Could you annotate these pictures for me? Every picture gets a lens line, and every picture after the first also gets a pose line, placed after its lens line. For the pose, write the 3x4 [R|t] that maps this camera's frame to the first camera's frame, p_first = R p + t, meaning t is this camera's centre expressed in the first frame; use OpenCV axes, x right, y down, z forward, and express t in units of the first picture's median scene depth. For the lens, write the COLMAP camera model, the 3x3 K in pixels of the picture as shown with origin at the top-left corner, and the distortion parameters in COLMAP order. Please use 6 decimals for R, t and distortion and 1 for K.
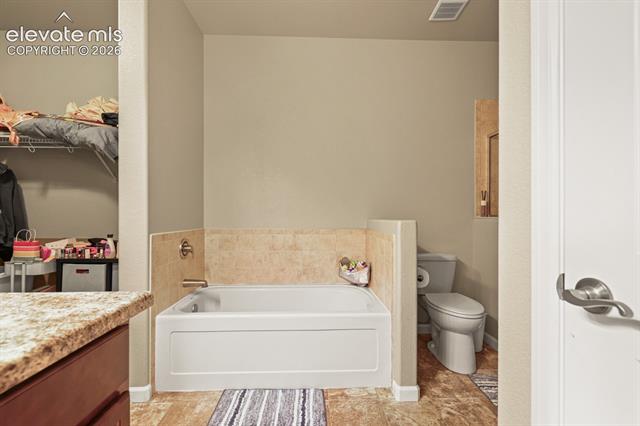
lens RADIAL K [[277.8, 0, 318.4], [0, 277.8, 214.8], [0, 0, 1]] dist [0.003363, 0.000338]
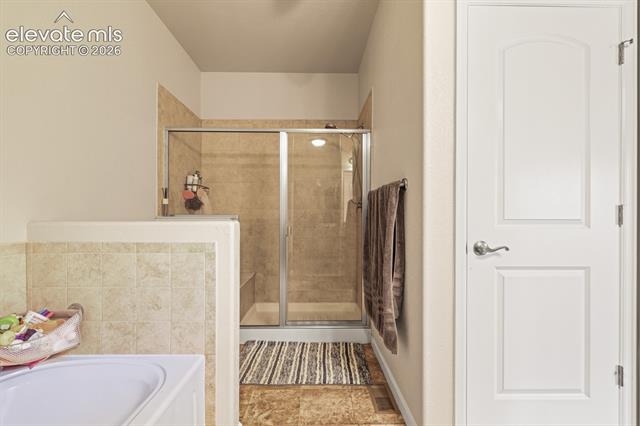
lens RADIAL K [[277.8, 0, 318.4], [0, 277.8, 214.8], [0, 0, 1]] dist [0.003363, 0.000338]
pose [[0.018984, 0.005145, 0.999807, -0.305272], [0.000837, 0.999986, -0.005162, 0.006812], [-0.999819, 0.000934, 0.018980, 0.491662]]
